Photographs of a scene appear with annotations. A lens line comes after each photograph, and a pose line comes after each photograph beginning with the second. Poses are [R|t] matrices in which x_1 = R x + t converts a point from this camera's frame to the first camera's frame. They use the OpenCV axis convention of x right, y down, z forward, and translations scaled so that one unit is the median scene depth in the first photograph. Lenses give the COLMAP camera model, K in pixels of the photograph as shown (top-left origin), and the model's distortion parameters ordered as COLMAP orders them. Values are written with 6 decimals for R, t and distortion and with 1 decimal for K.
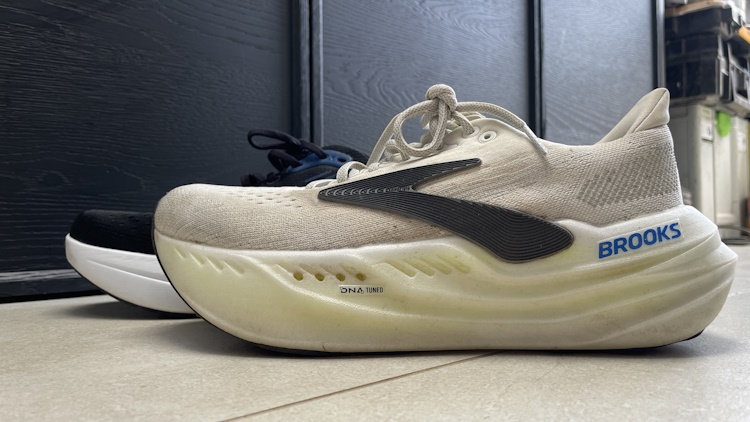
lens RADIAL K [[563.7, 0, 375.0], [0, 563.7, 211.0], [0, 0, 1]] dist [0.064627, -0.099795]
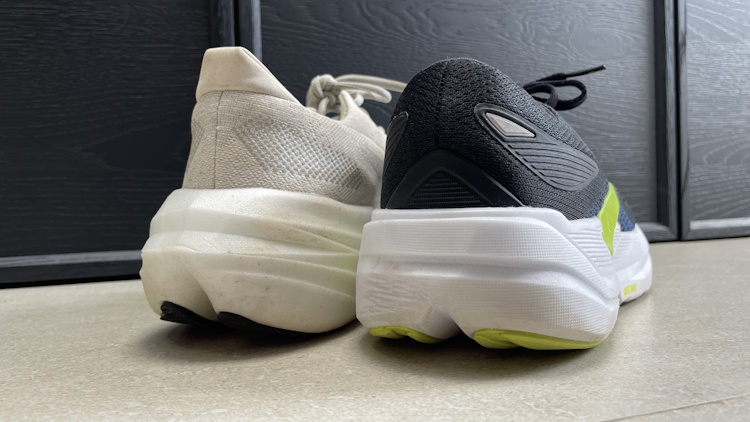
lens RADIAL K [[563.7, 0, 375.0], [0, 563.7, 211.0], [0, 0, 1]] dist [0.064627, -0.099795]
pose [[0.922501, -0.016074, -0.385659, 0.294160], [0.035445, 0.998439, 0.043171, 0.007870], [0.384363, -0.053495, 0.921631, 0.332111]]
